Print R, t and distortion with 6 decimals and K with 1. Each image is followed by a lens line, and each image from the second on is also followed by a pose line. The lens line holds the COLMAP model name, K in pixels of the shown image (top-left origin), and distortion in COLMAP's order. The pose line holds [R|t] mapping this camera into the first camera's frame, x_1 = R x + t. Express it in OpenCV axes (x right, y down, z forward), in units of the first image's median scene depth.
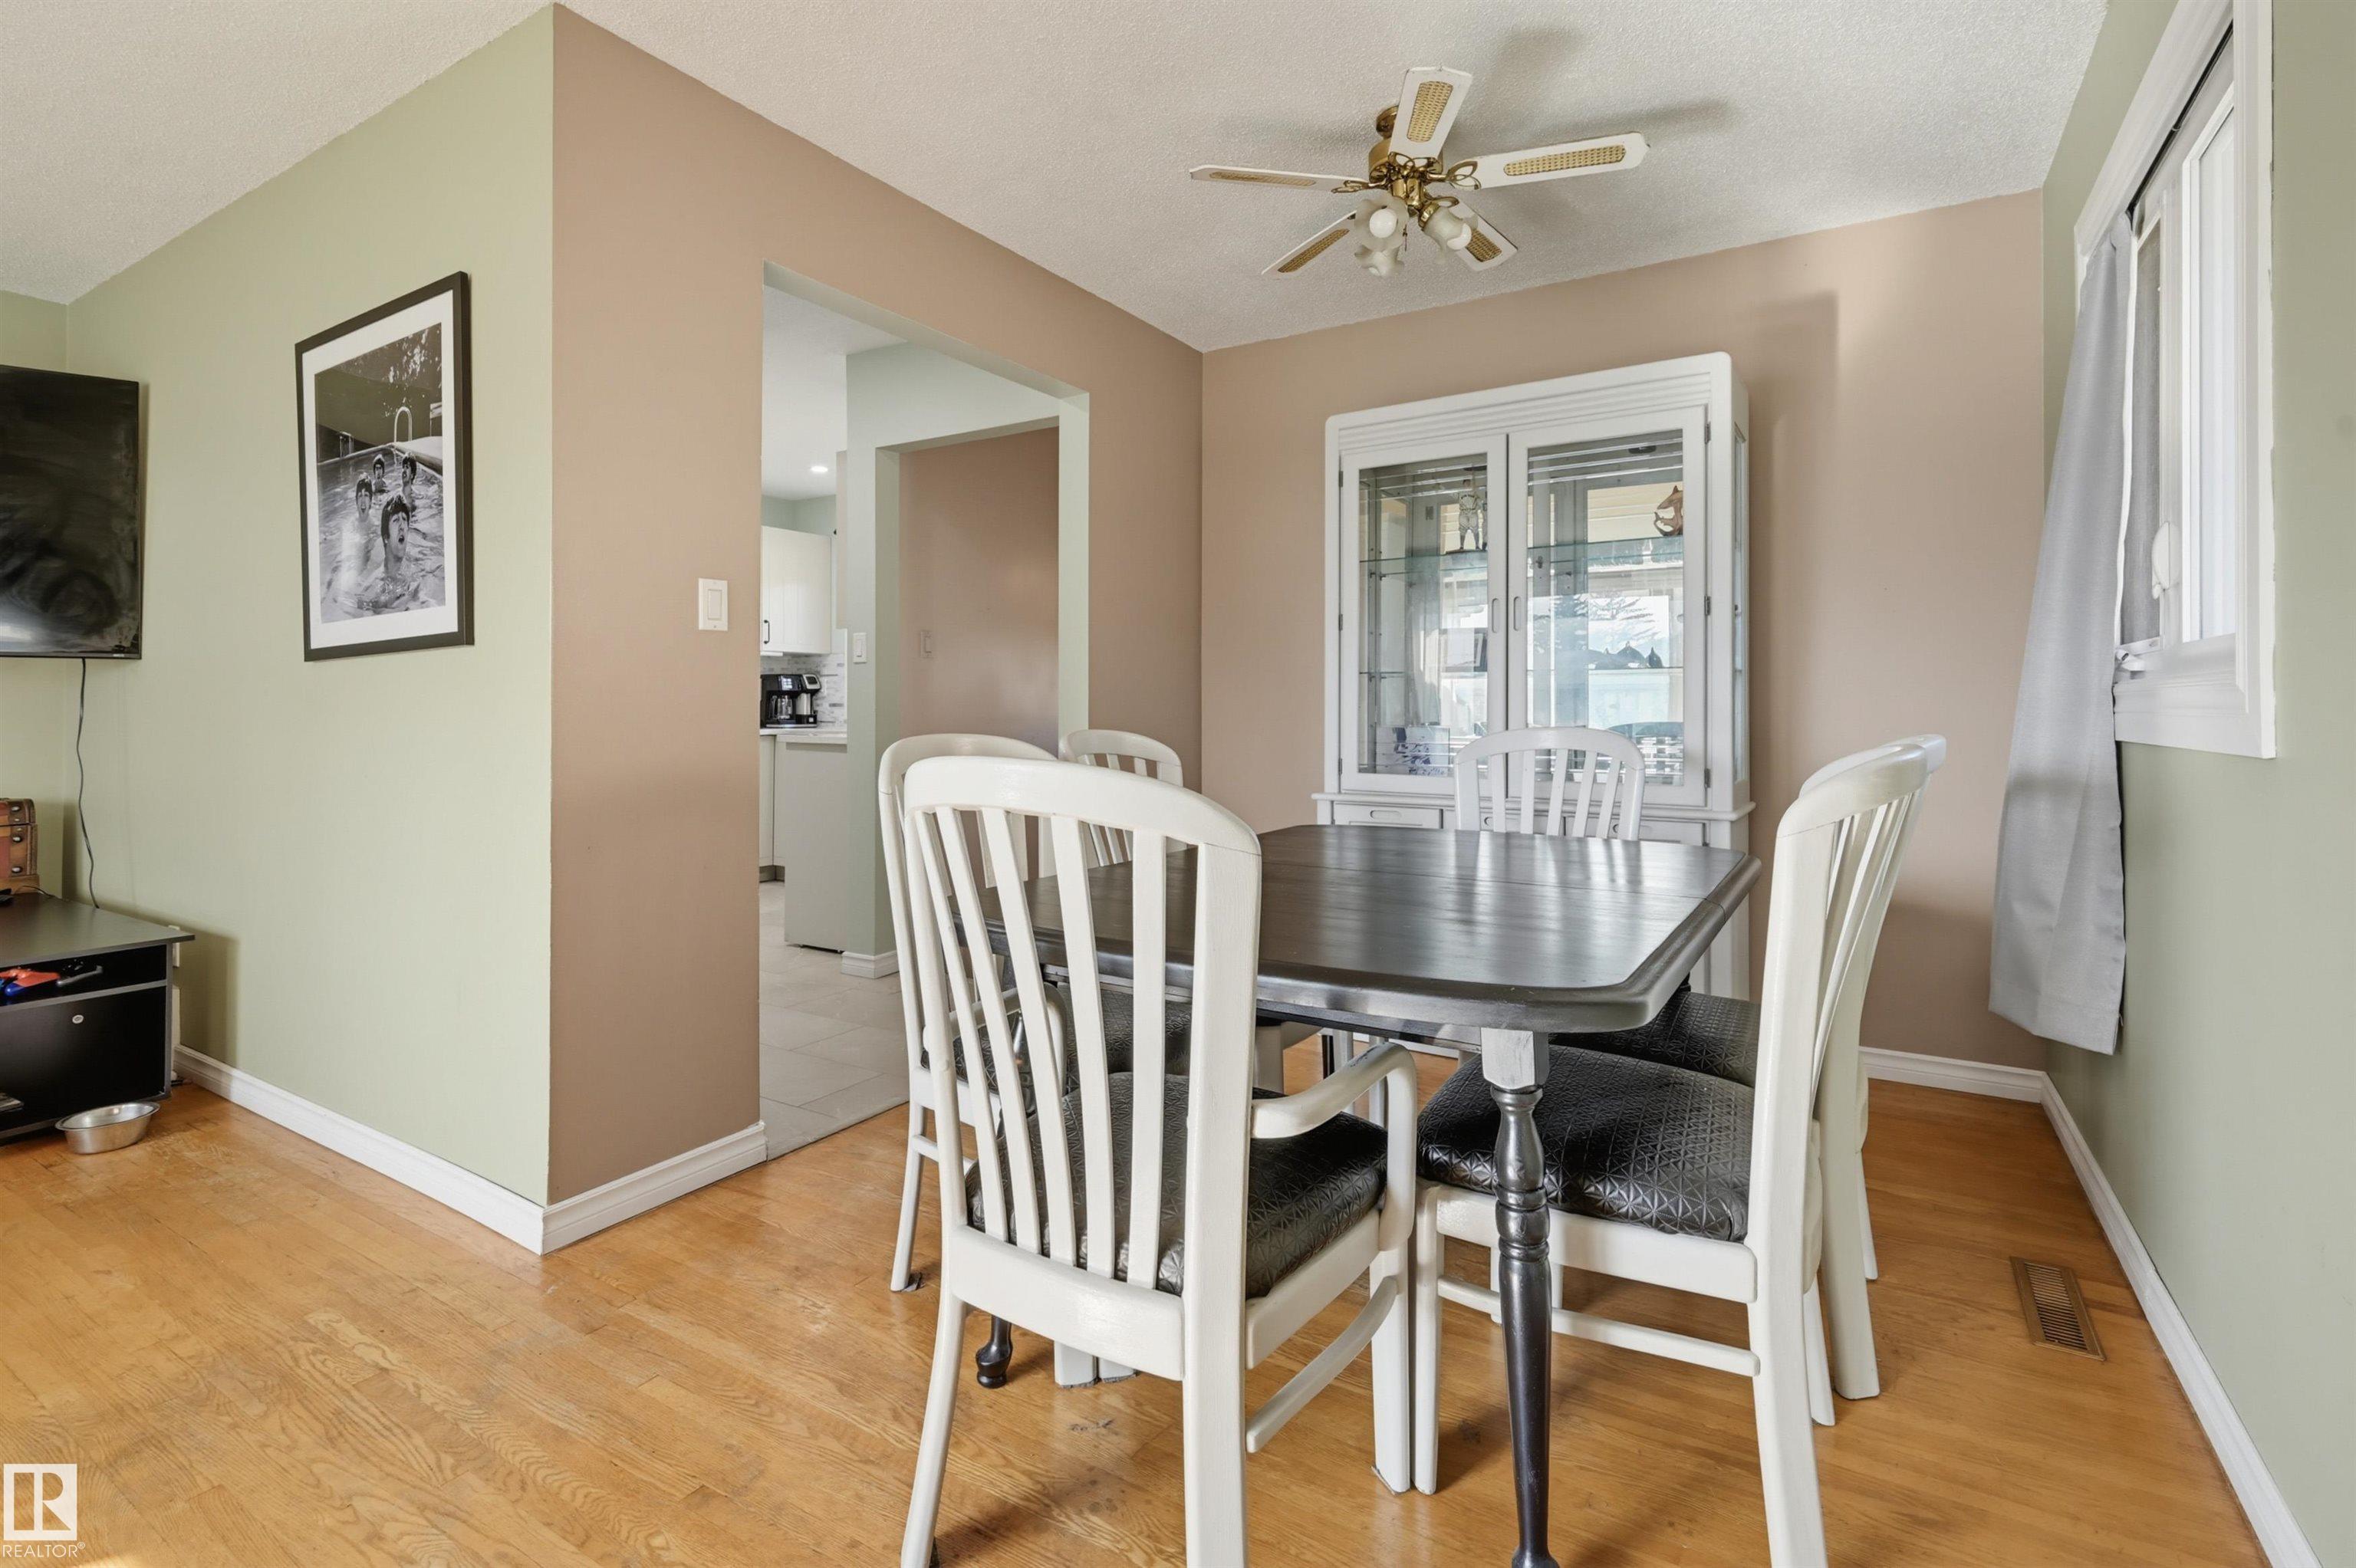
lens RADIAL K [[1091.2, 0, 1170.1], [0, 1091.2, 703.0], [0, 0, 1]] dist [0.001598, 0.000388]
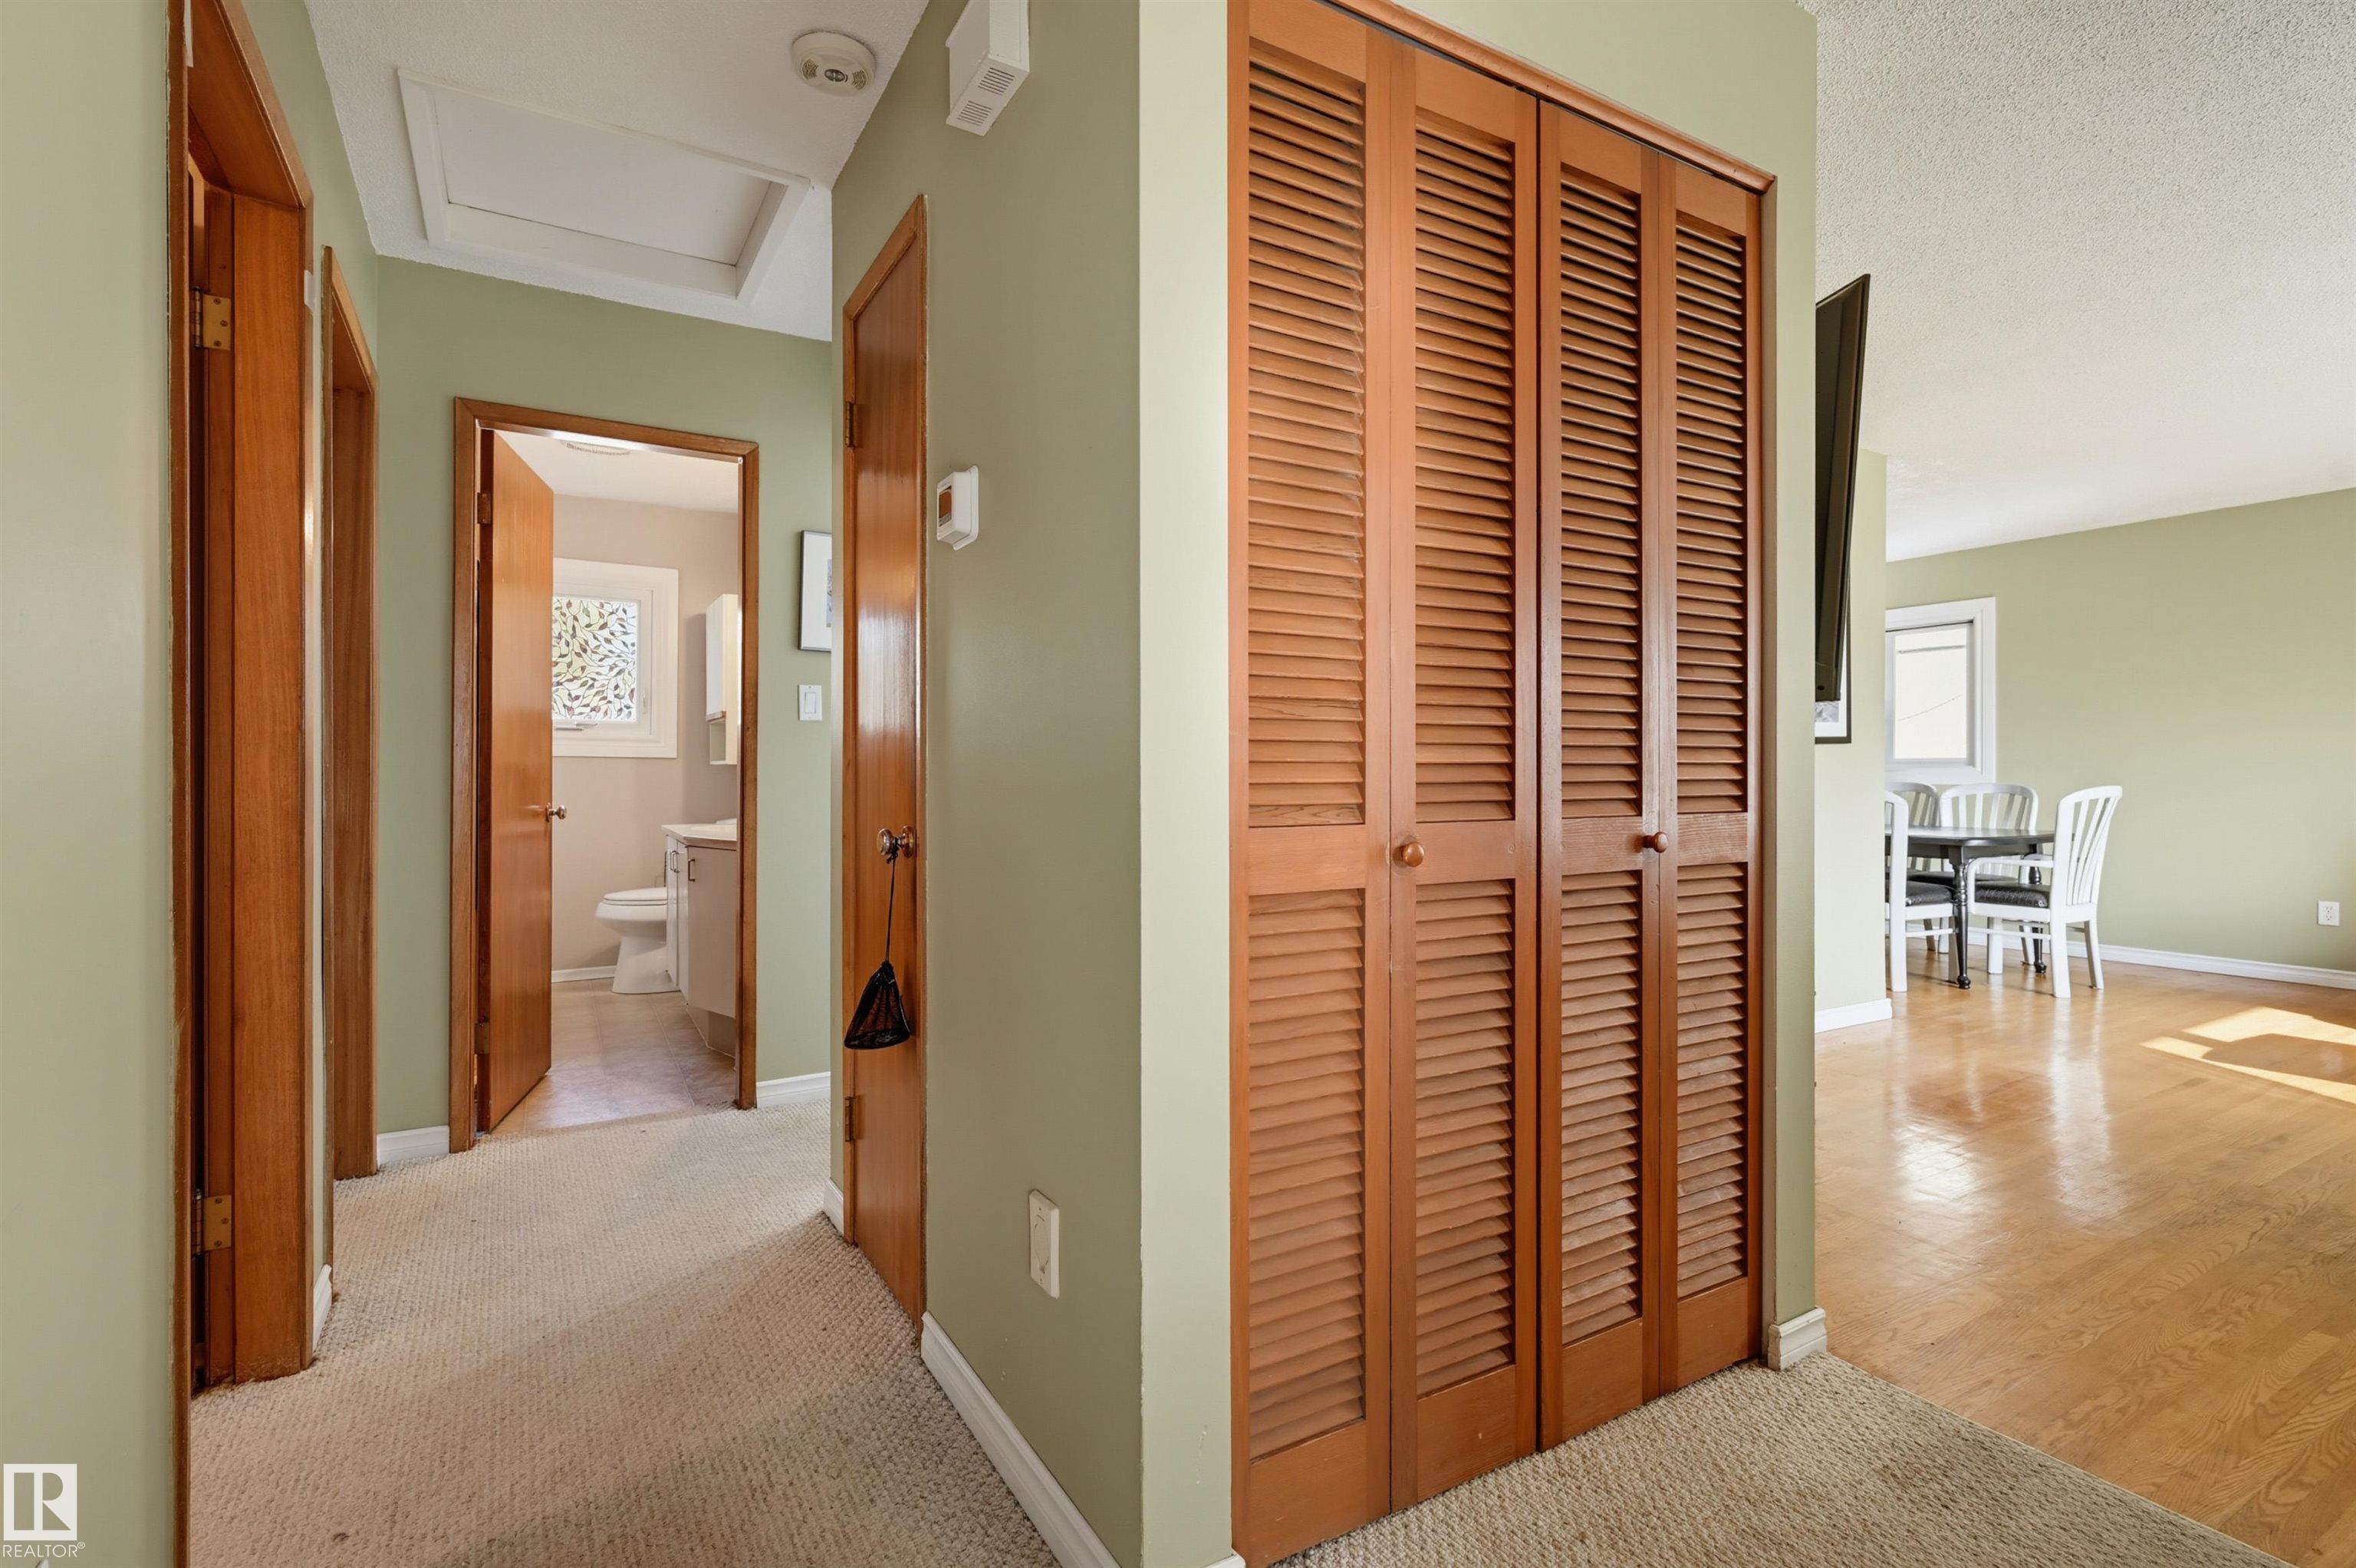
lens RADIAL K [[1080.0, 0, 1166.3], [0, 1080.0, 778.6], [0, 0, 1]] dist [-0.002097, -0.000036]
pose [[0.471658, -0.003086, 0.881776, -2.773670], [-0.004560, 0.999972, 0.005939, 0.004805], [-0.881770, -0.006822, 0.471631, 1.088436]]
